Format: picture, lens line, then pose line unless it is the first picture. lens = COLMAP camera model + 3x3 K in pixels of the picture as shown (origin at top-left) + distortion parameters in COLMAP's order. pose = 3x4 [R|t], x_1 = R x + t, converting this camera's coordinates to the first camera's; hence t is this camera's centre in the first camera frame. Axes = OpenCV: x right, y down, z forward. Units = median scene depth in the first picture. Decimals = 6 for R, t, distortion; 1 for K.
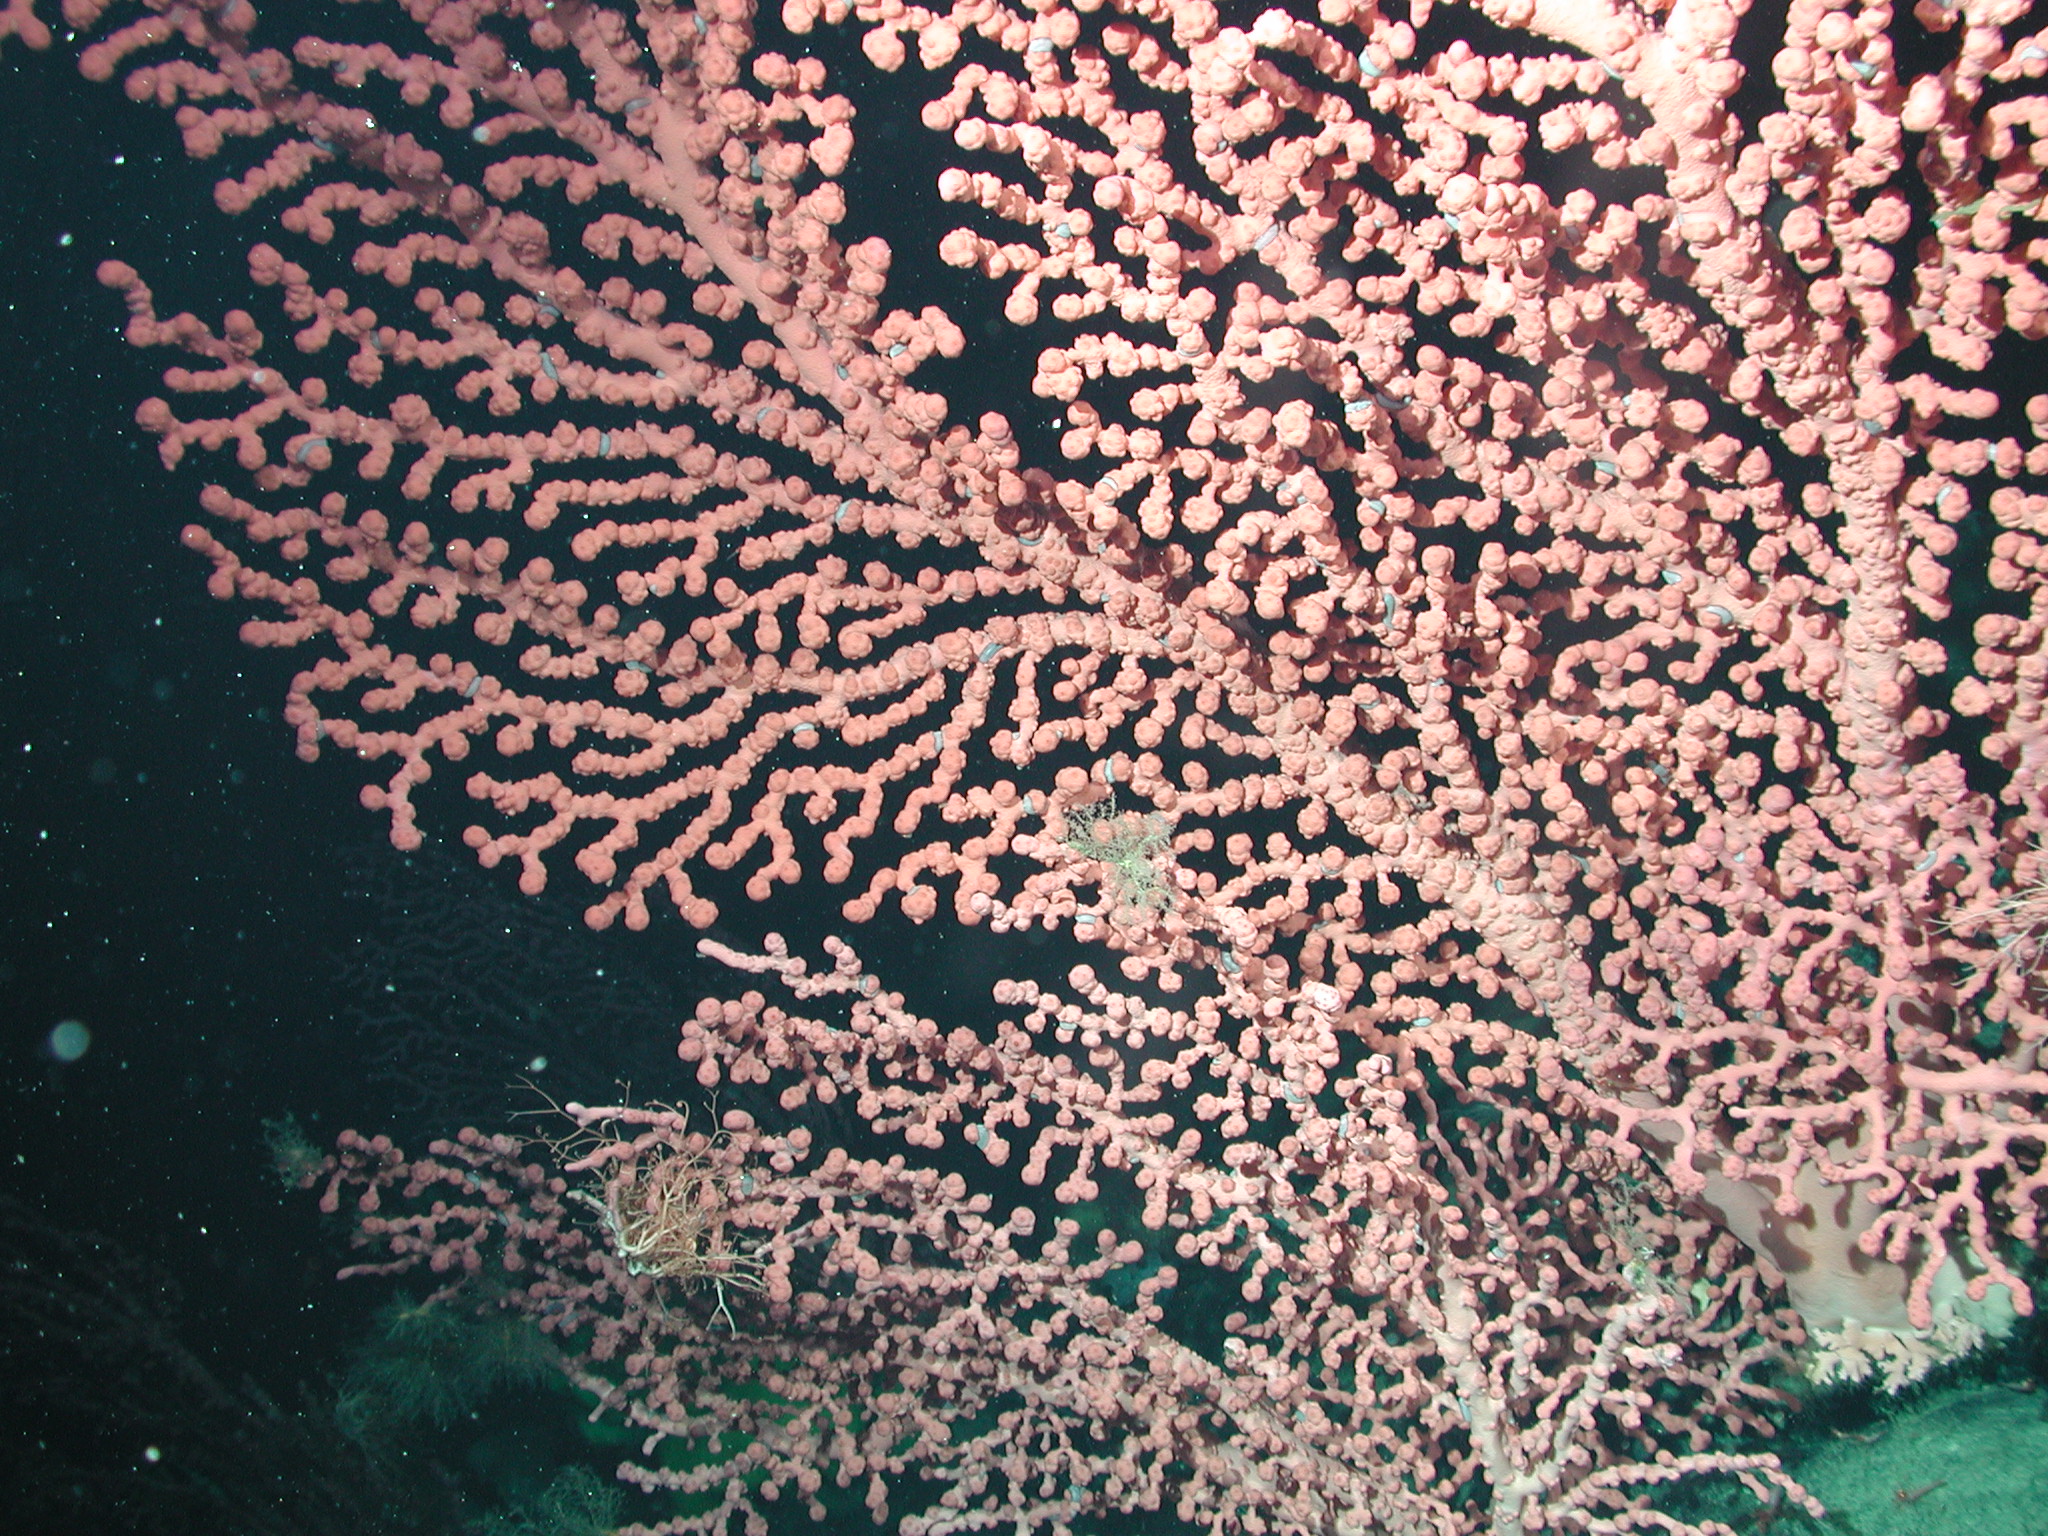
lens RADIAL K [[2293.2, 0, 1017.6], [0, 2293.2, 790.2], [0, 0, 1]] dist [-0.053428, 0.000000]
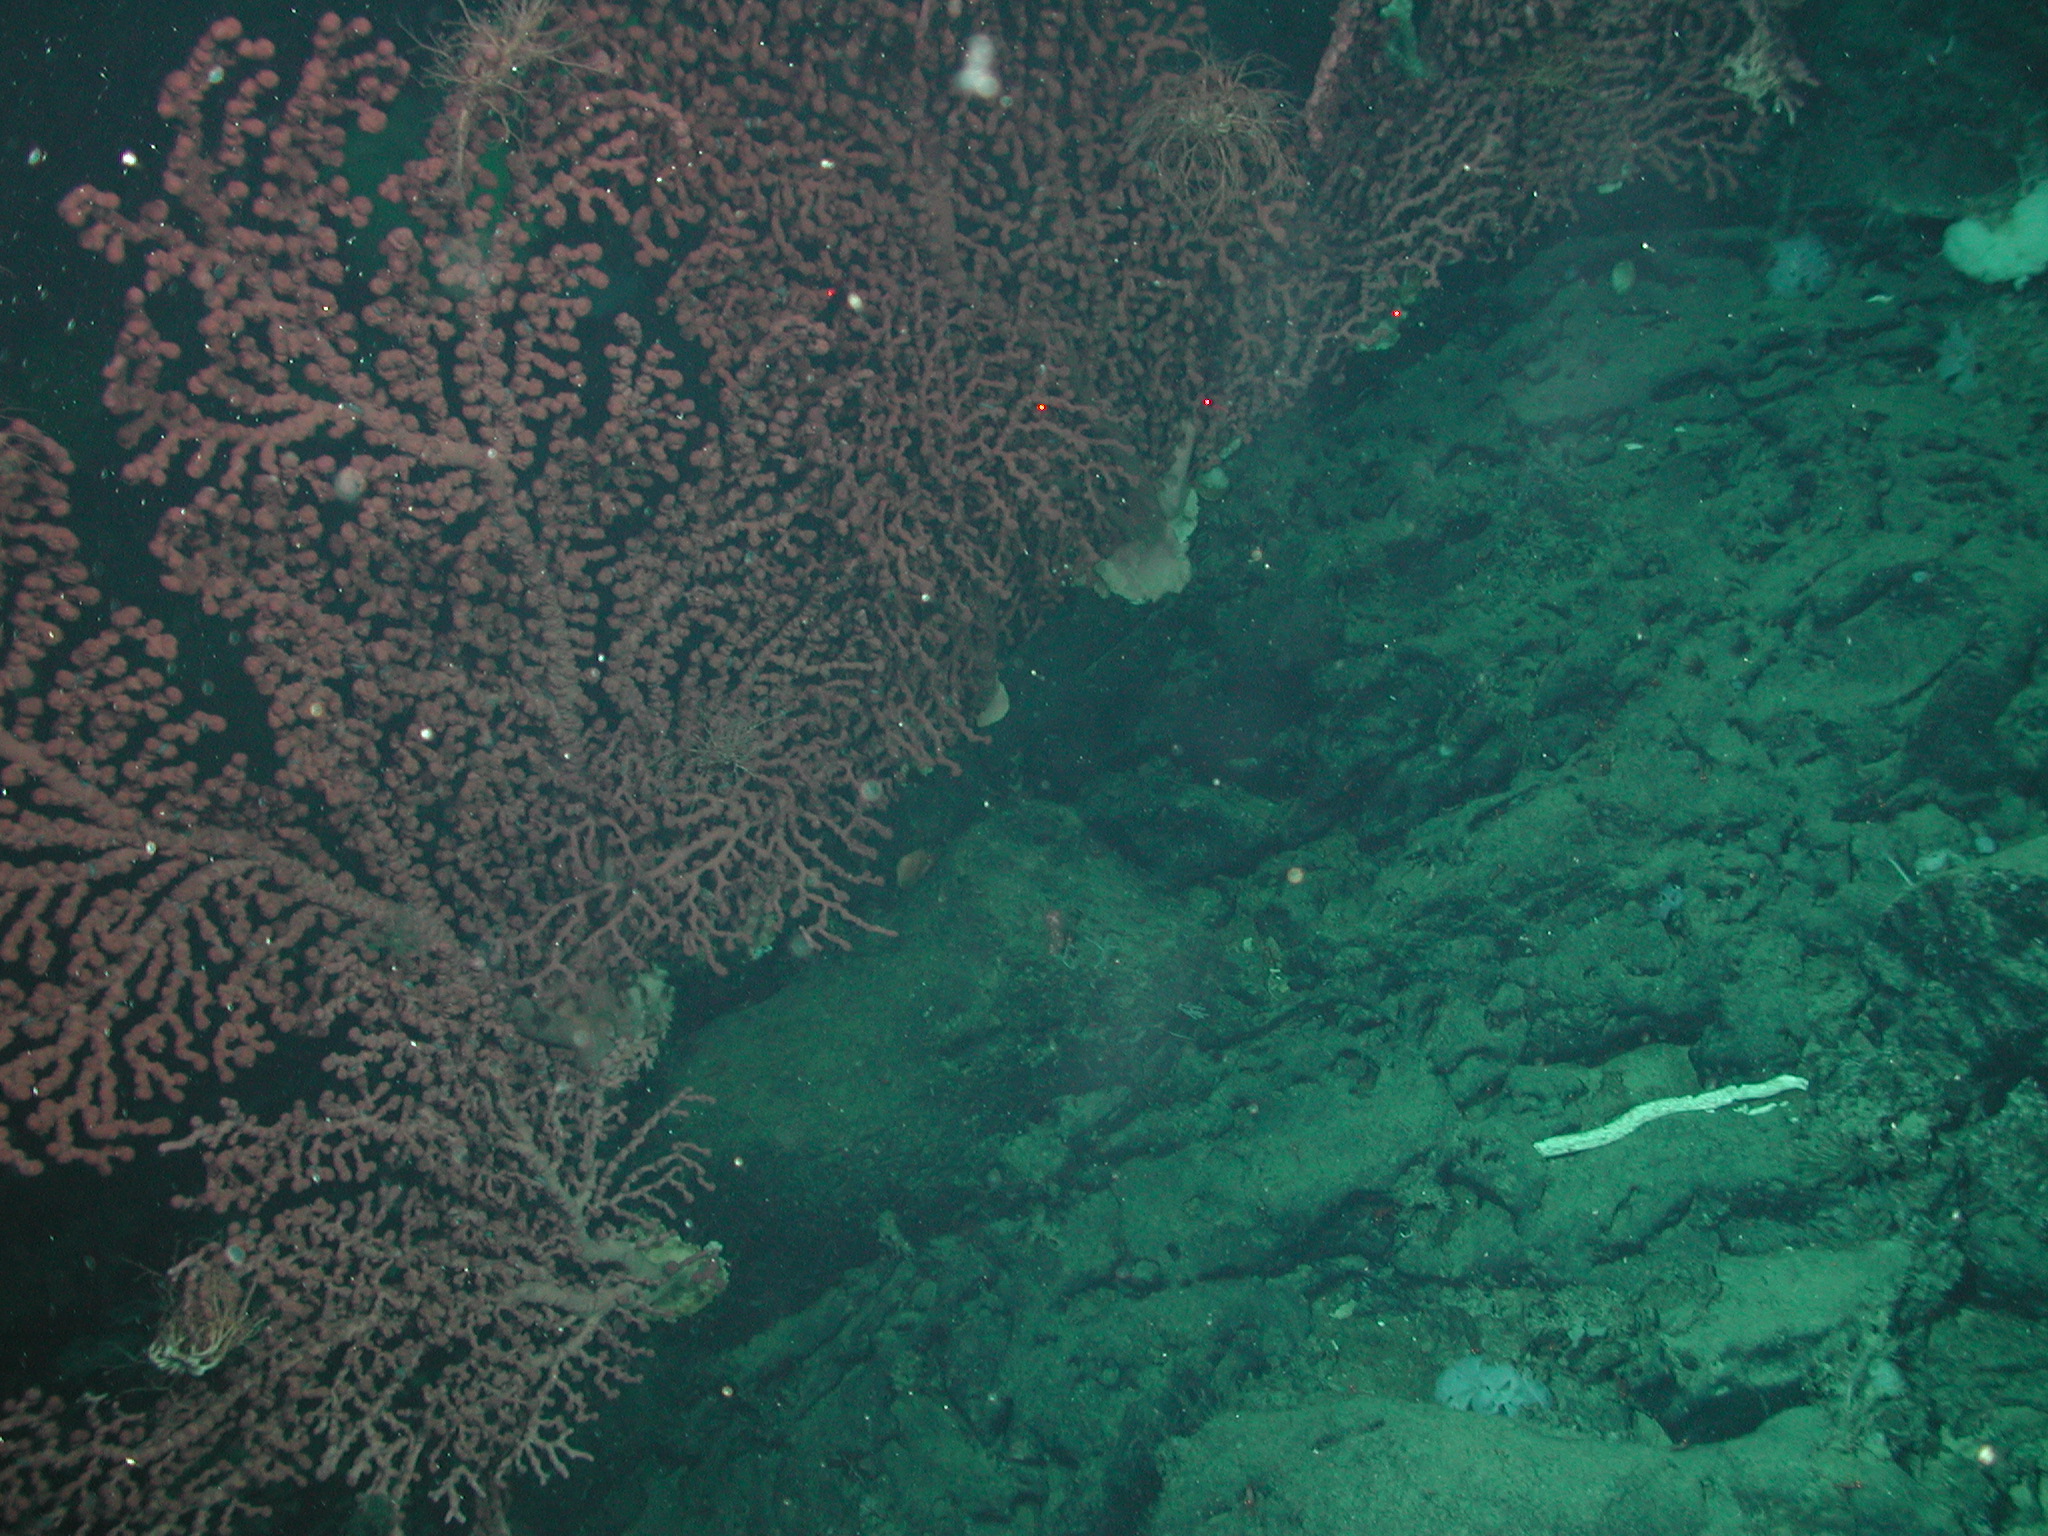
lens RADIAL K [[2293.2, 0, 1049.5], [0, 2293.2, 797.4], [0, 0, 1]] dist [-0.053428, 0.000000]
pose [[0.447826, -0.424606, 0.786868, -0.999579], [0.460459, 0.863895, 0.204113, -0.180242], [-0.766439, 0.270914, 0.582388, -0.446424]]
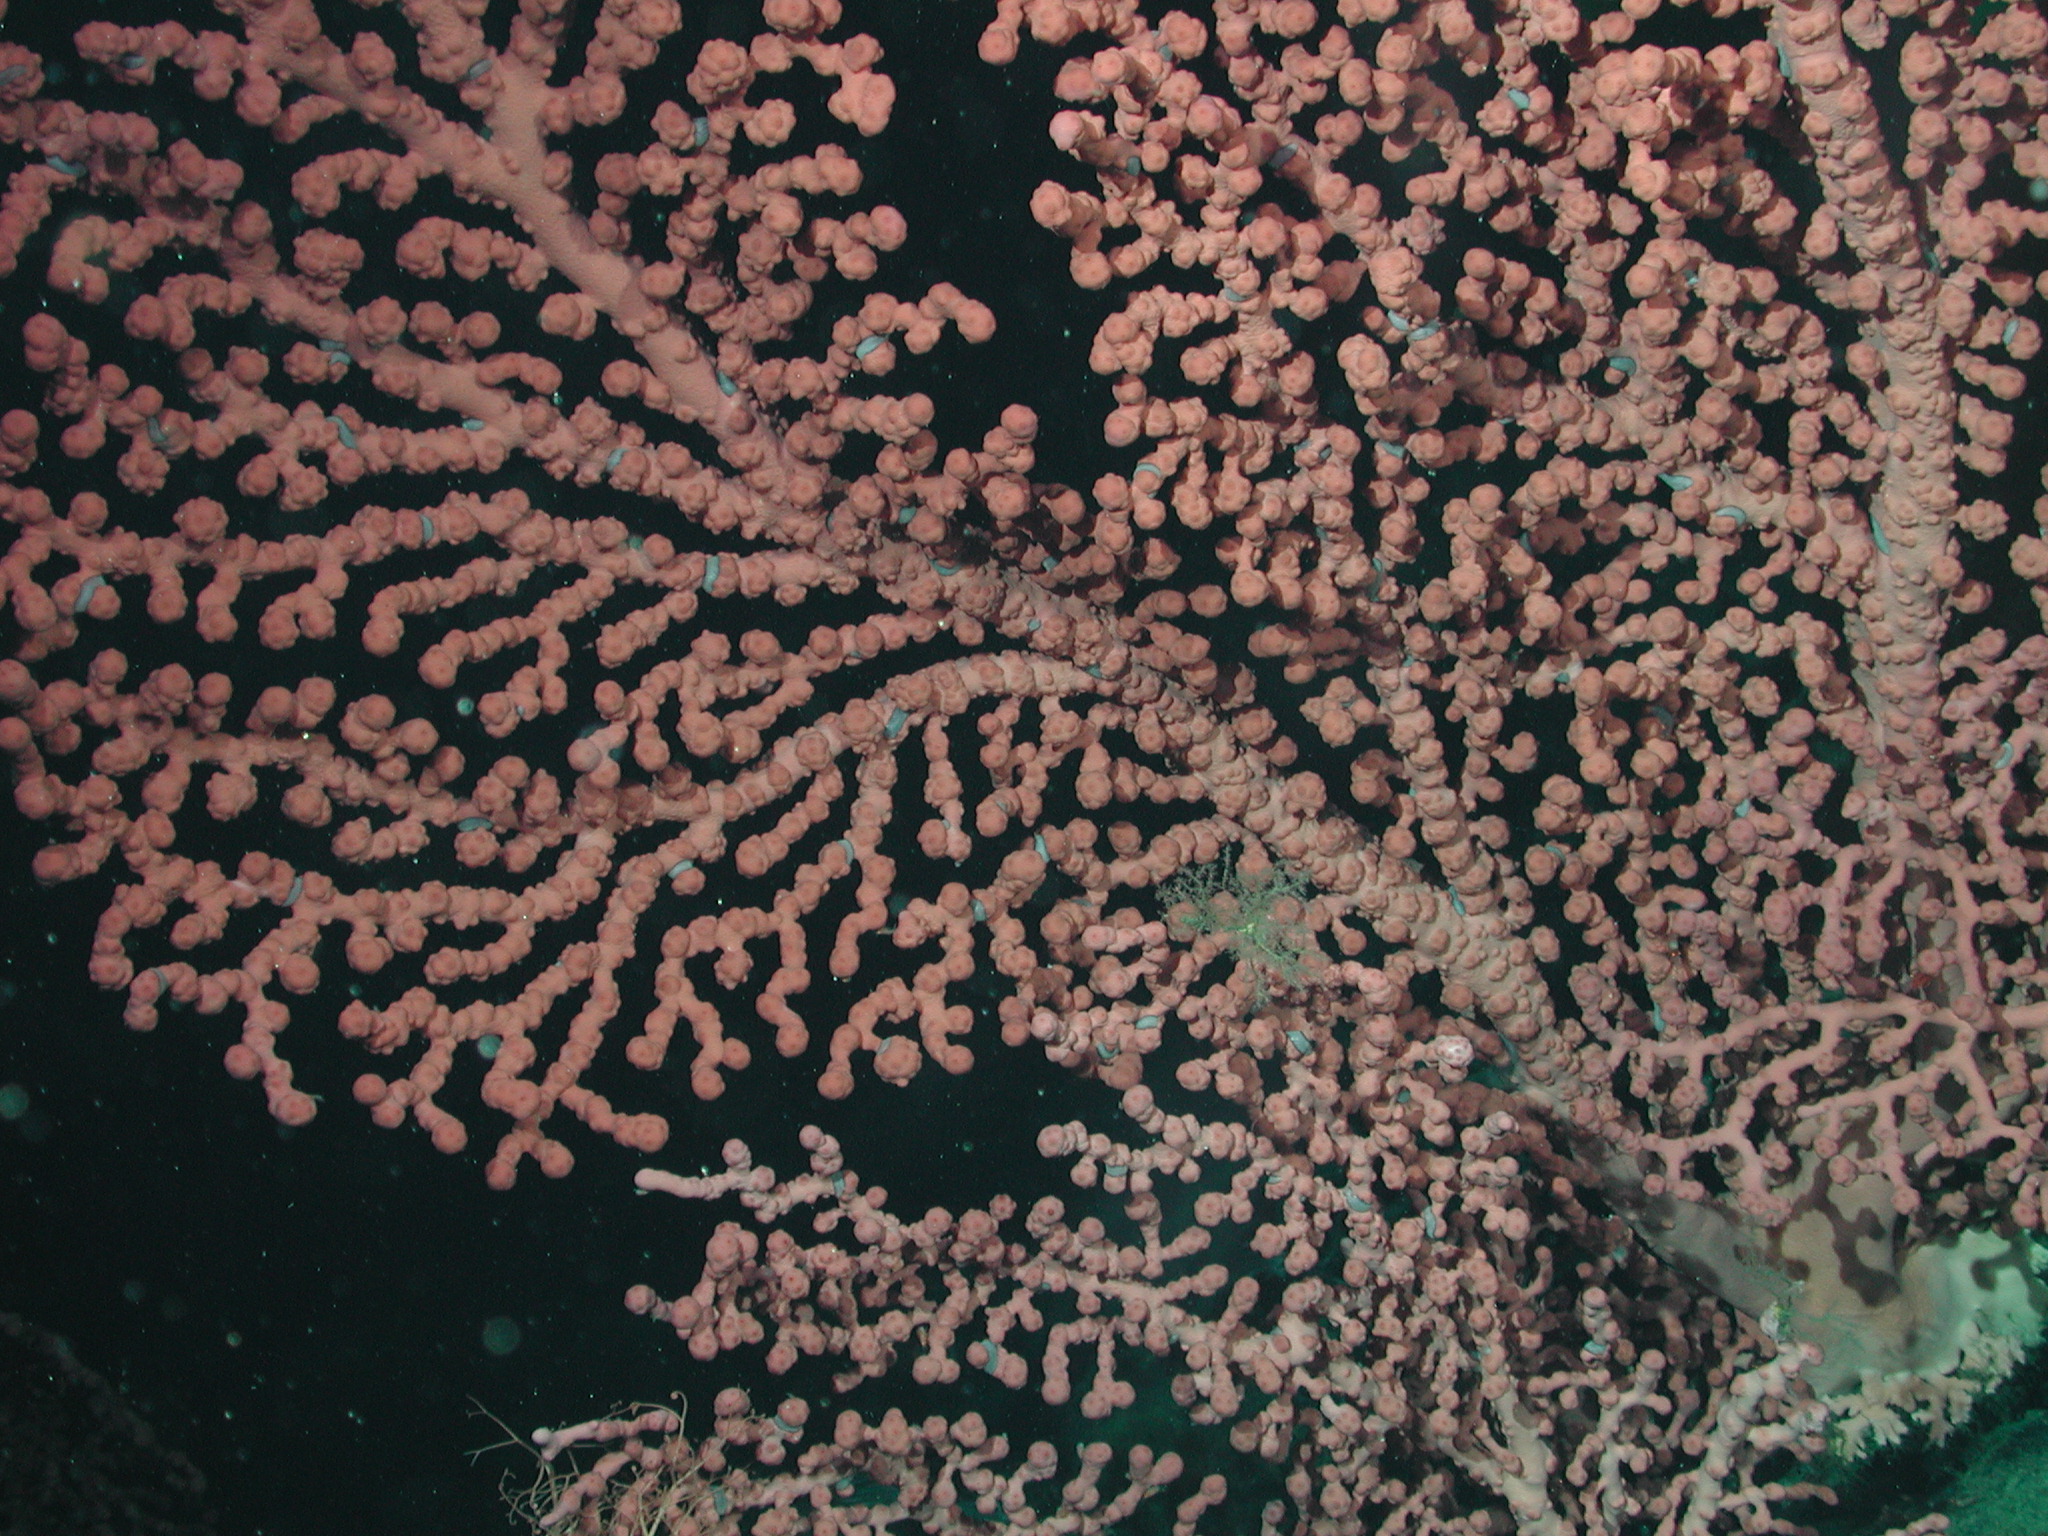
lens RADIAL K [[3768.0, 0, 1021.2], [0, 3768.0, 778.8], [0, 0, 1]] dist [0.132697, 0.000000]
pose [[0.901665, -0.183415, 0.391611, -0.483571], [0.206939, 0.978182, -0.018324, -0.010559], [-0.379706, 0.097561, 0.919949, -0.177228]]
